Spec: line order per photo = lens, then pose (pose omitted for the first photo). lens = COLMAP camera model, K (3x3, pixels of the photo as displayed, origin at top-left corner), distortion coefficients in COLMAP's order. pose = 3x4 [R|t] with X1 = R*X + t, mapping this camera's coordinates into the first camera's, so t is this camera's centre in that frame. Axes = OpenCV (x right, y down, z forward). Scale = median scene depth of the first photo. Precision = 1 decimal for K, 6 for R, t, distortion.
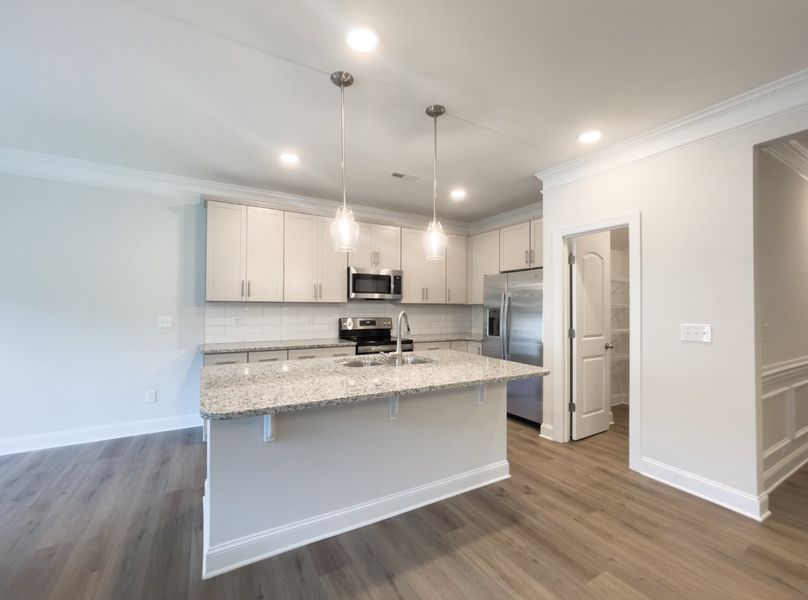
lens RADIAL K [[326.6, 0, 400.6], [0, 326.6, 305.6], [0, 0, 1]] dist [0.003011, 0.002336]
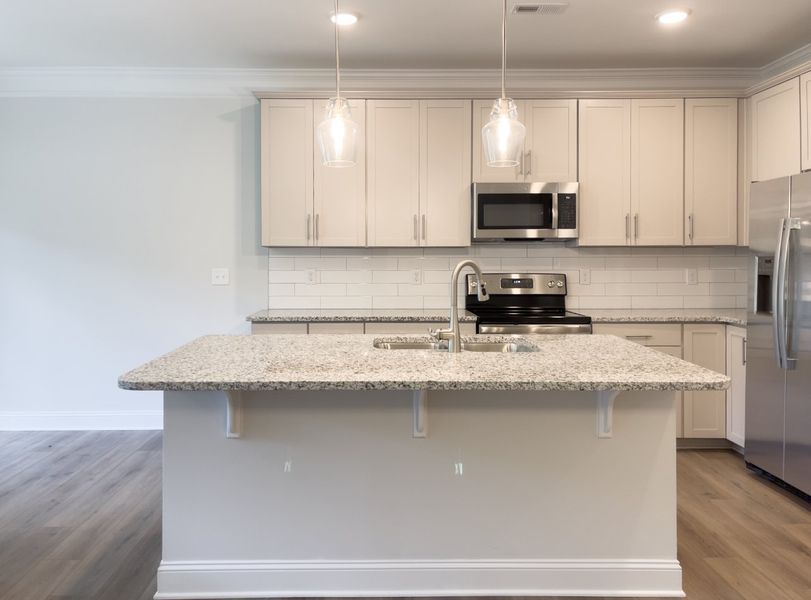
lens RADIAL K [[642.3, 0, 412.9], [0, 642.3, 260.2], [0, 0, 1]] dist [0.046014, -0.027004]
pose [[0.879175, -0.002484, -0.476493, 0.299405], [0.007959, 0.999923, 0.009473, 0.004389], [0.476433, -0.012121, 0.879127, -0.033180]]
